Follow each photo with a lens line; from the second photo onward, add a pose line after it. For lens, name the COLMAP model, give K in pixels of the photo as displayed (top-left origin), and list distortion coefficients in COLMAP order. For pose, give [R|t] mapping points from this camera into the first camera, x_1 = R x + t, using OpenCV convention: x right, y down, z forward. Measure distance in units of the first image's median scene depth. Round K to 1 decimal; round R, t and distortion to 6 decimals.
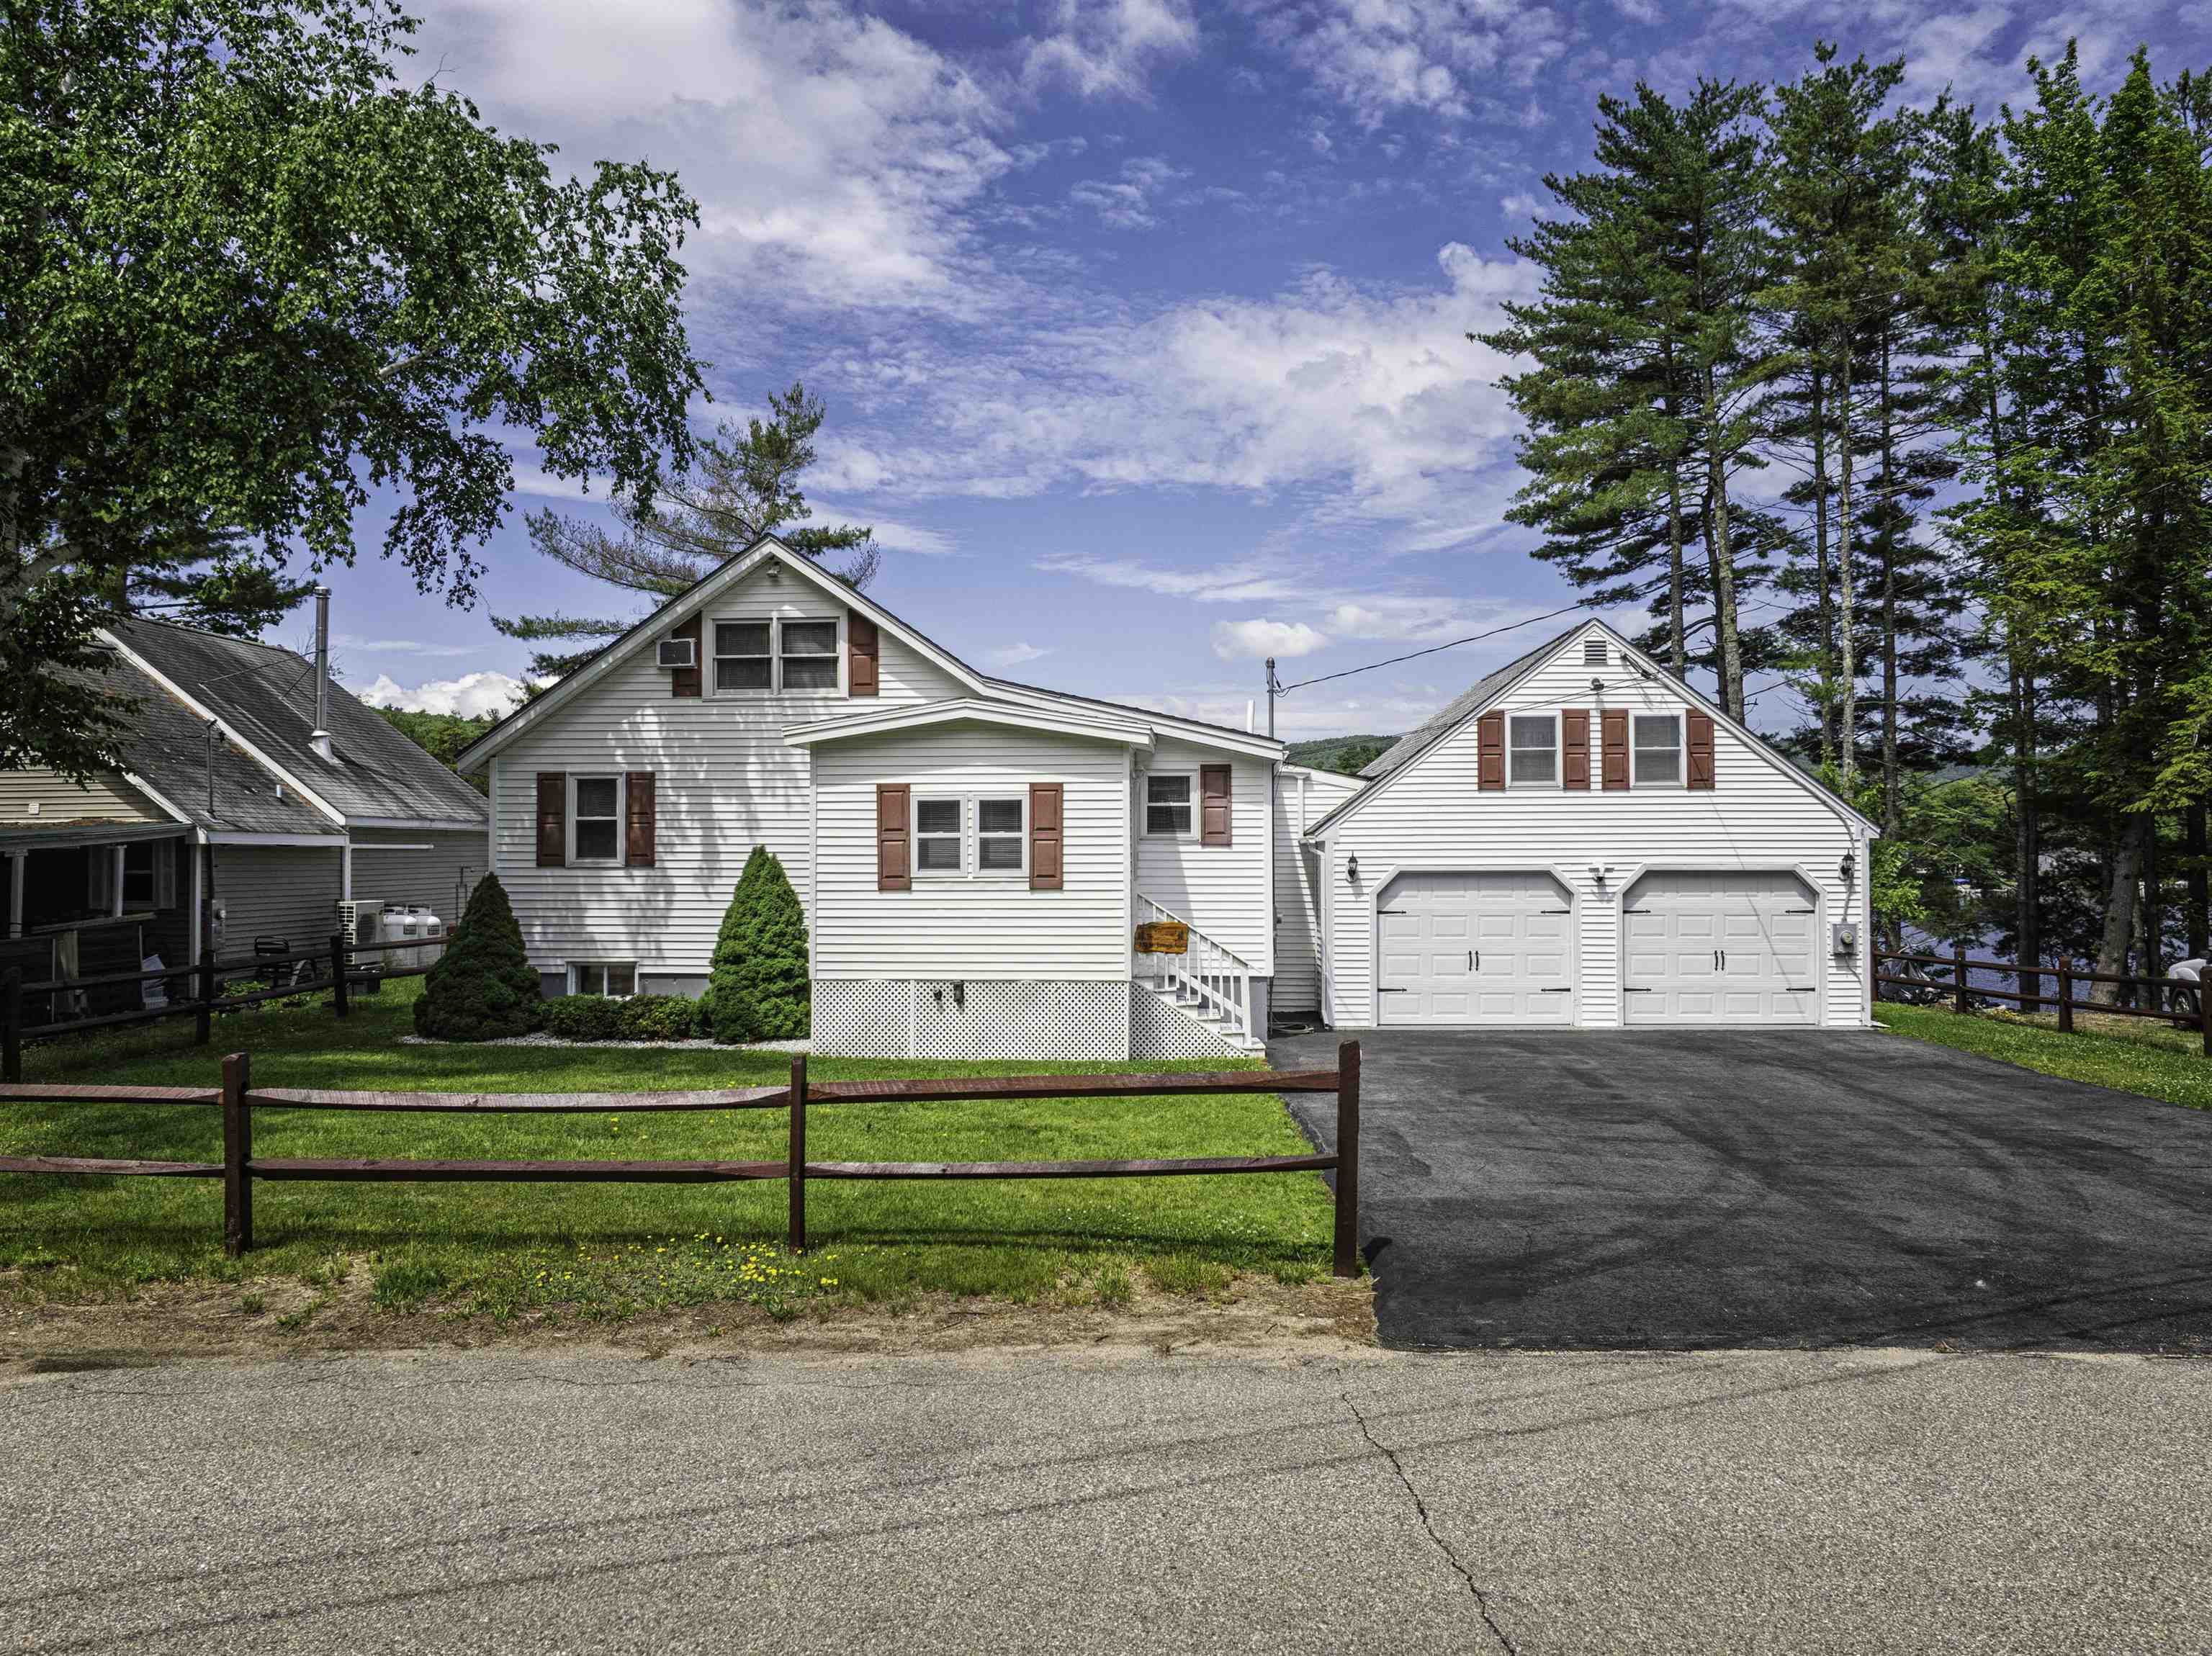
lens RADIAL K [[1553.8, 0, 1096.7], [0, 1553.8, 827.1], [0, 0, 1]] dist [-0.041369, 0.009147]
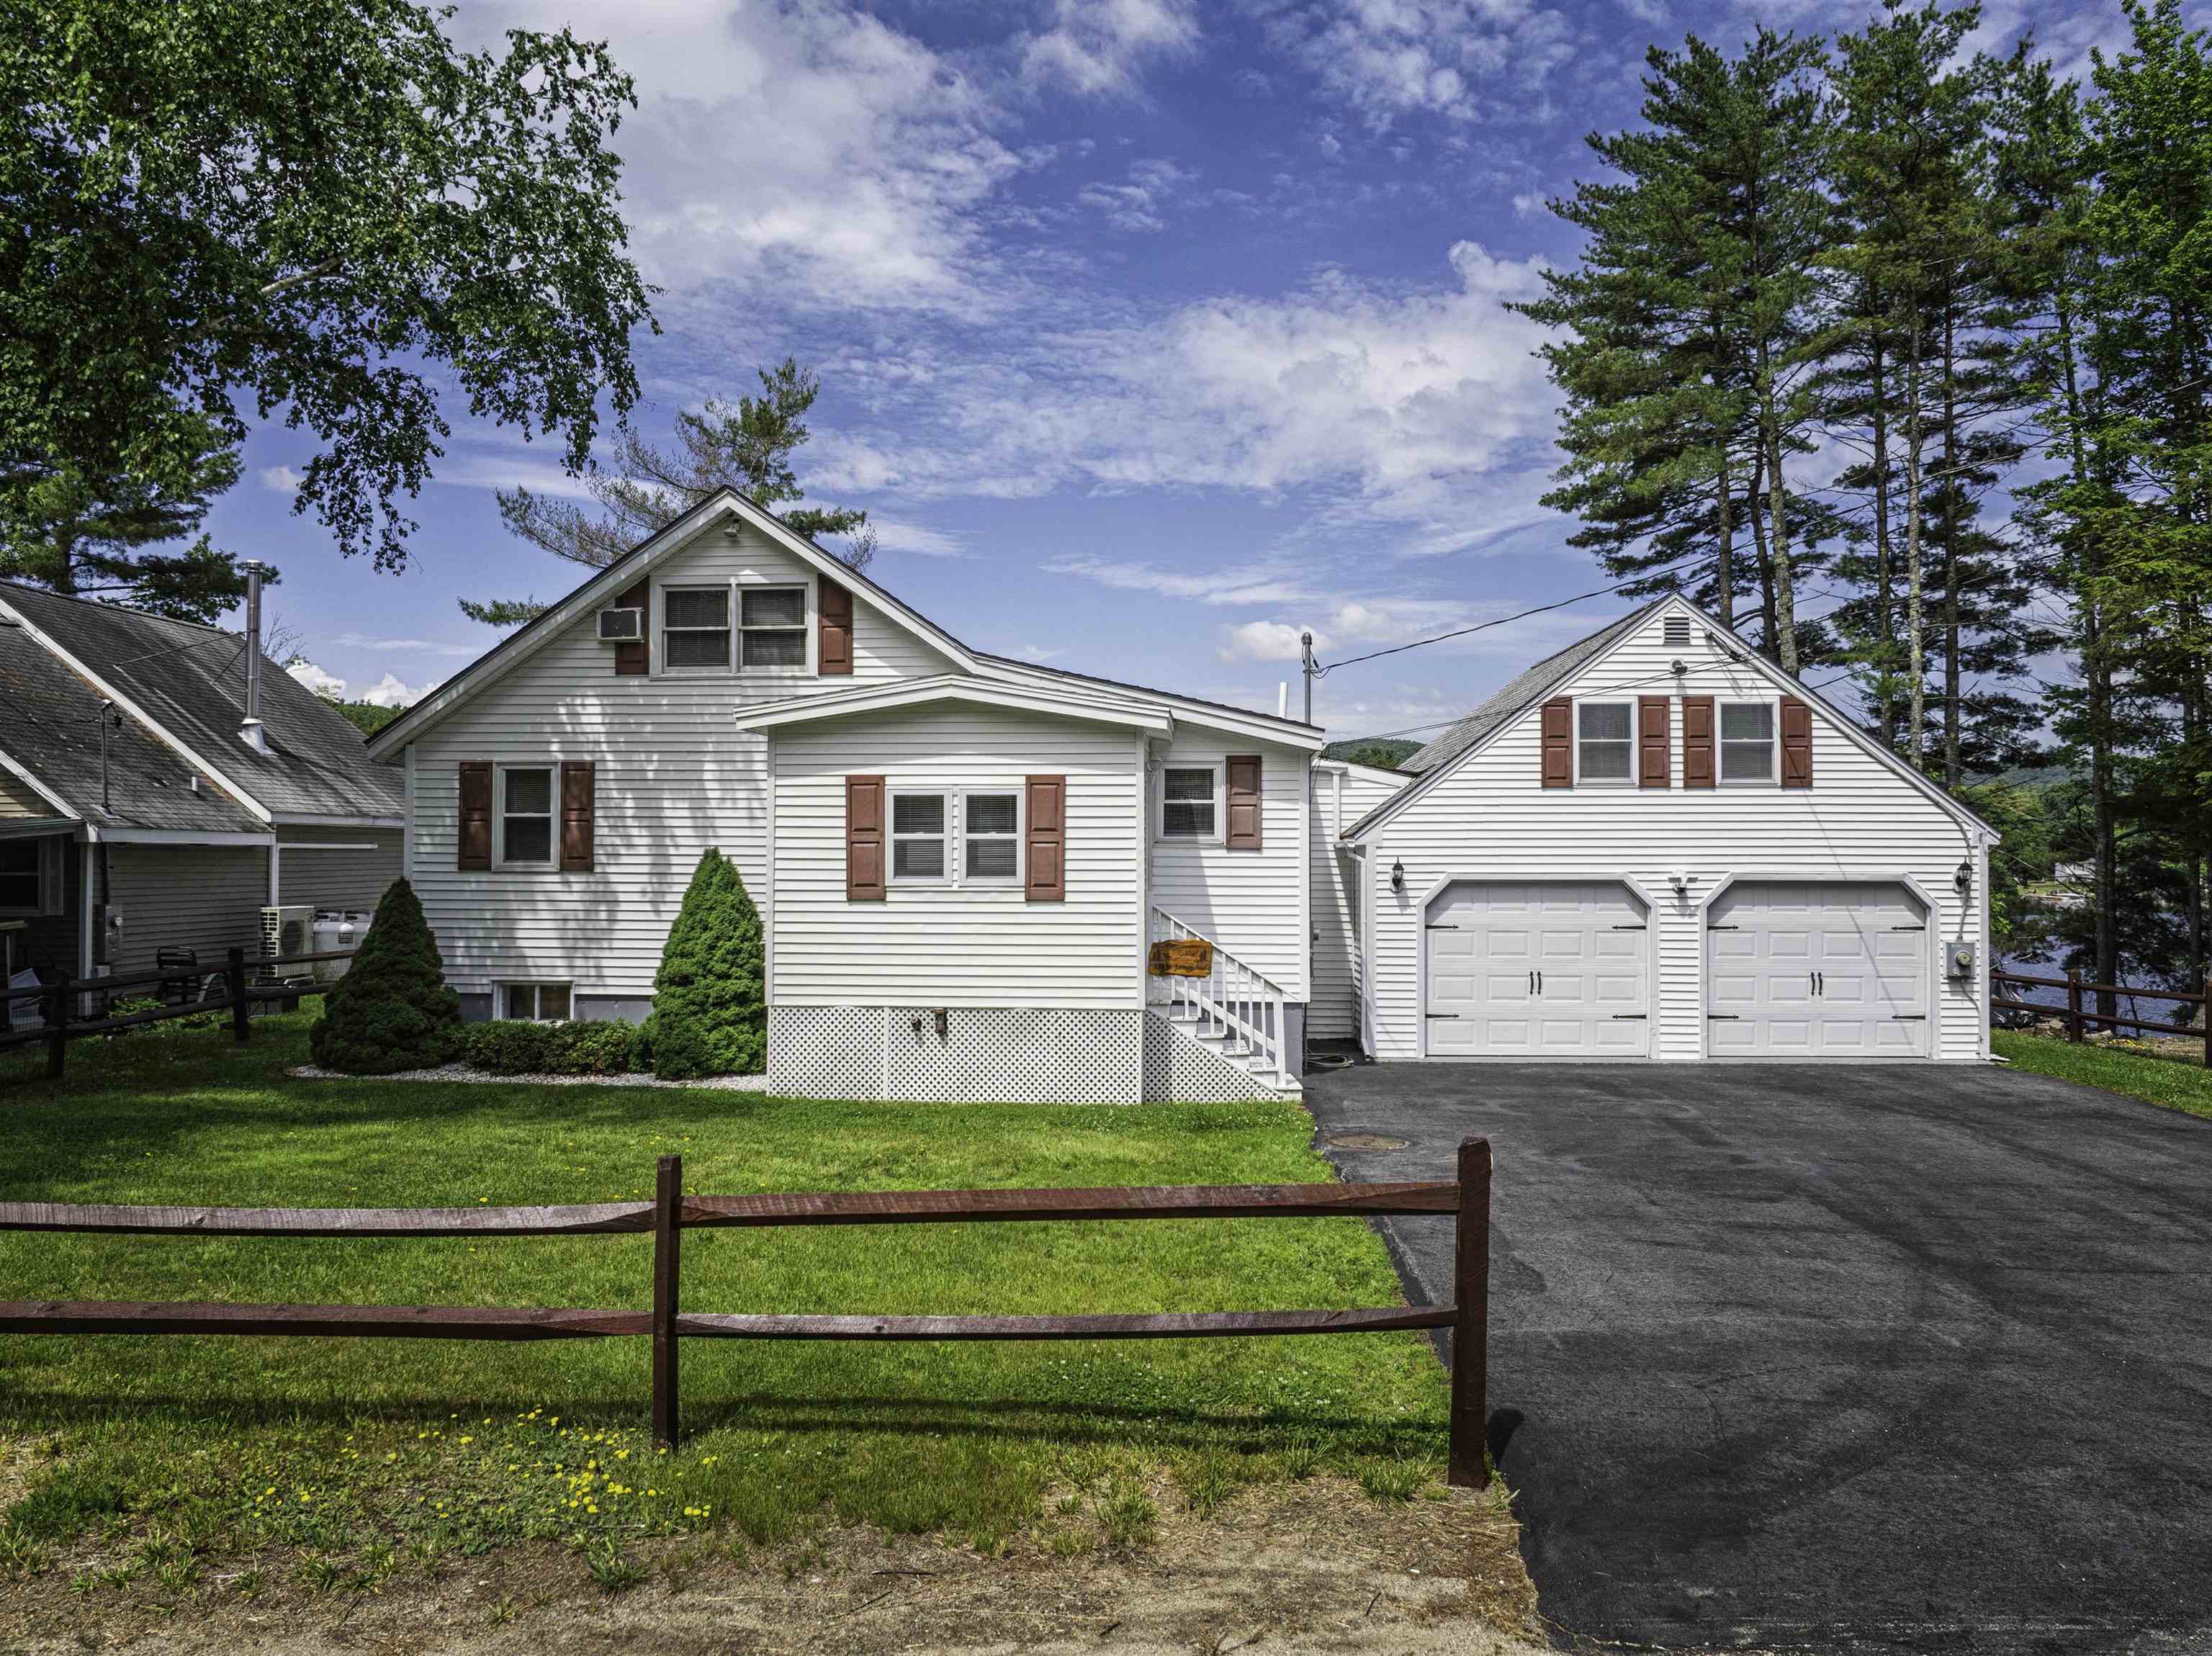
lens RADIAL K [[1553.8, 0, 1096.7], [0, 1553.8, 827.1], [0, 0, 1]] dist [-0.041369, 0.009147]
pose [[0.999977, 0.004732, -0.004932, -0.000307], [-0.004740, 0.999987, -0.001760, 0.001032], [0.004924, 0.001783, 0.999986, 0.127279]]
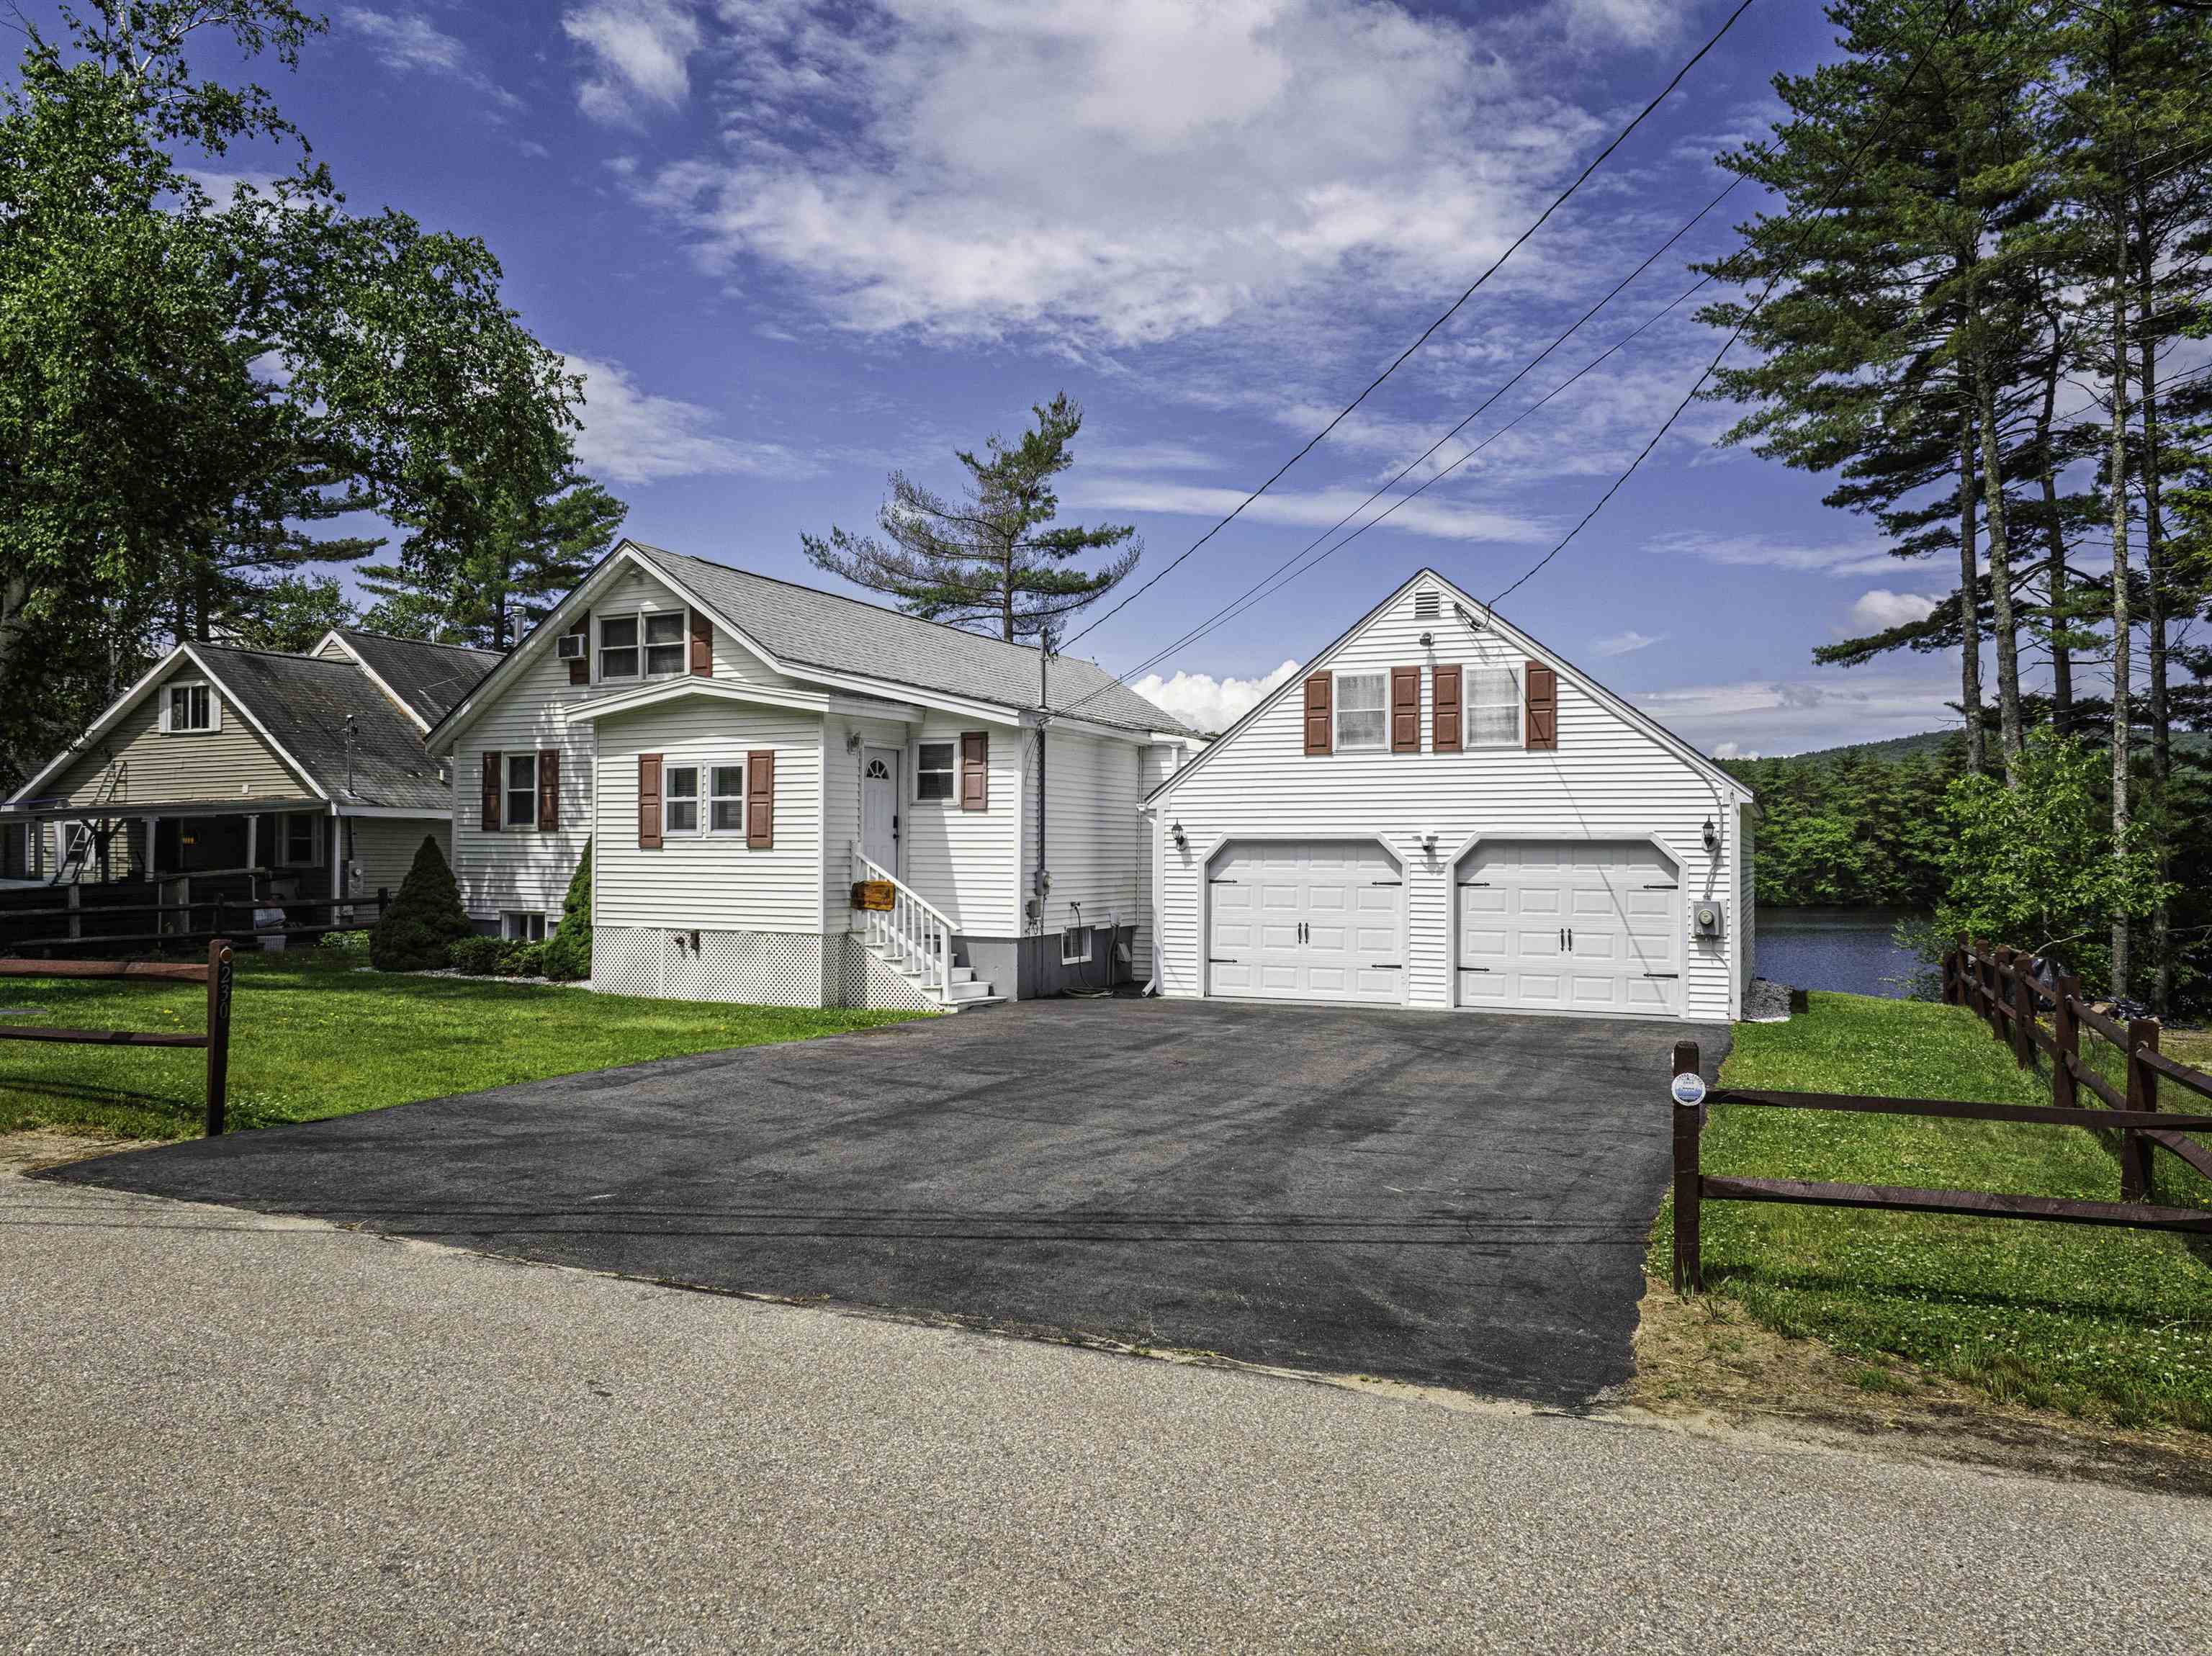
lens RADIAL K [[1545.9, 0, 1094.6], [0, 1545.9, 830.9], [0, 0, 1]] dist [-0.030091, -0.003238]
pose [[0.928375, 0.001642, -0.371641, 0.486345], [-0.000149, 0.999992, 0.004046, 0.019373], [0.371645, -0.003701, 0.928368, 0.065453]]
